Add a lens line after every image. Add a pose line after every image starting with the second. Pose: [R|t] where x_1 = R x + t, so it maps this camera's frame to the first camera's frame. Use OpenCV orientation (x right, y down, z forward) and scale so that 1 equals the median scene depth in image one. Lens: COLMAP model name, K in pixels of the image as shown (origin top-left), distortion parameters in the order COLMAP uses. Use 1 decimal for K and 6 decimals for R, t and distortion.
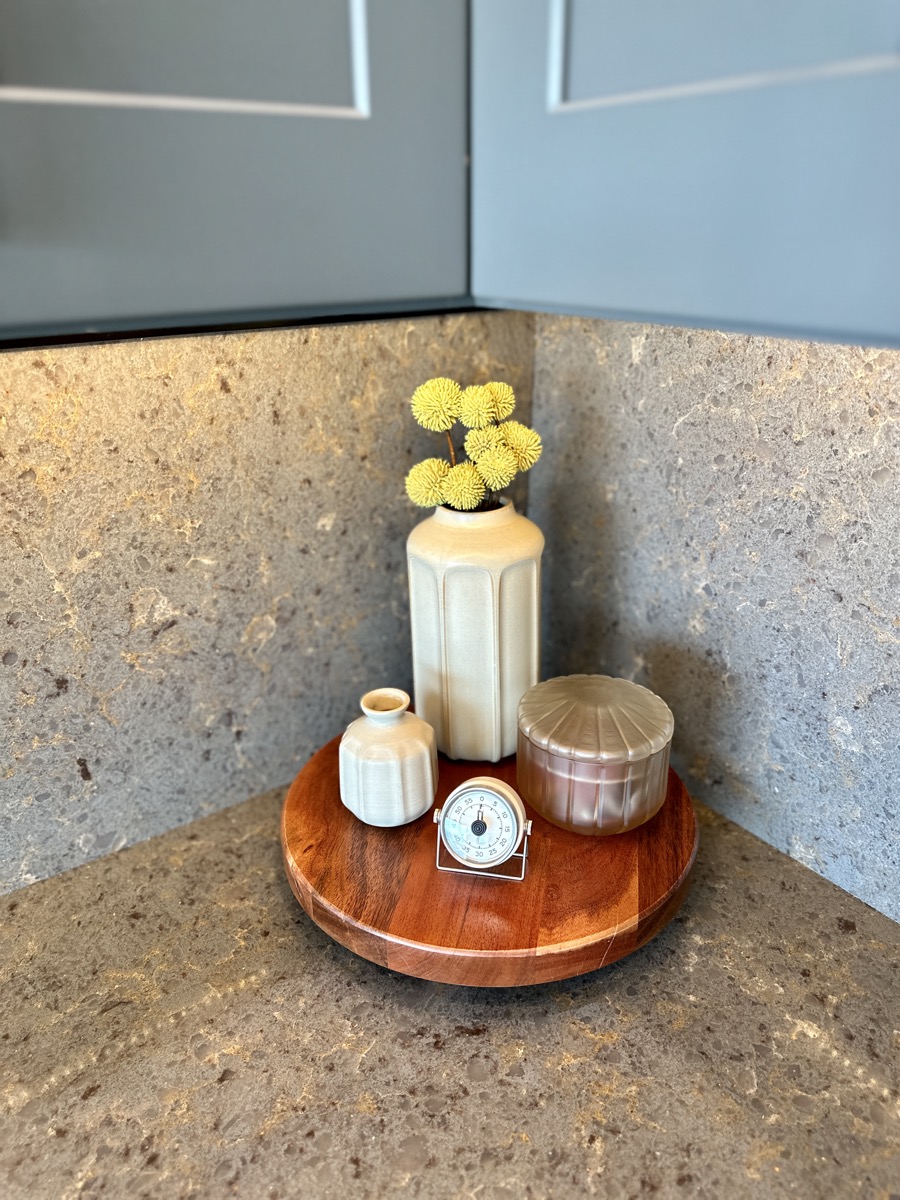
lens RADIAL K [[863.2, 0, 450.0], [0, 863.2, 600.0], [0, 0, 1]] dist [0.006637, -0.001529]
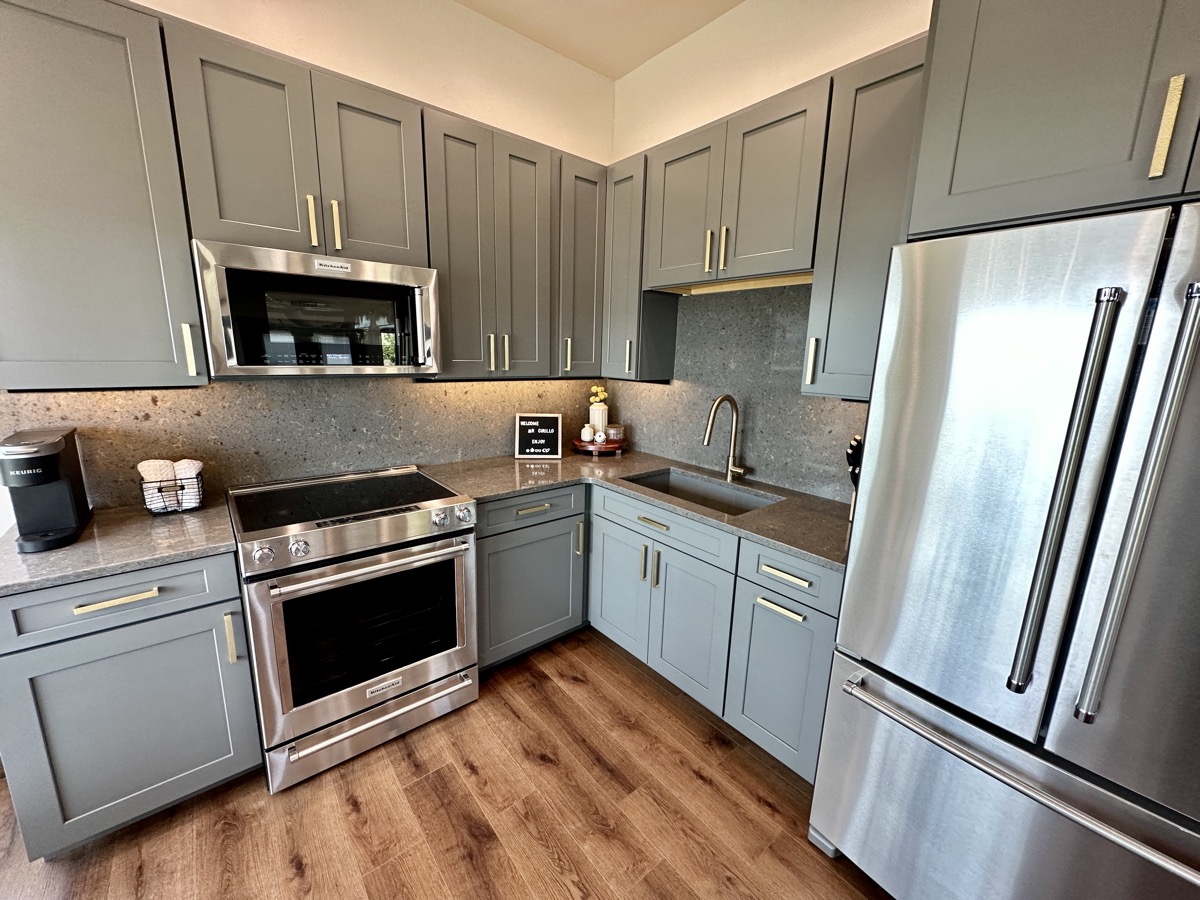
lens RADIAL K [[484.9, 0, 600.0], [0, 484.9, 450.0], [0, 0, 1]] dist [-0.002252, -0.000363]
pose [[0.997372, 0.022914, 0.068735, -0.254379], [-0.008772, 0.979884, -0.199373, 1.191903], [-0.071921, 0.198246, 0.977510, -3.206198]]
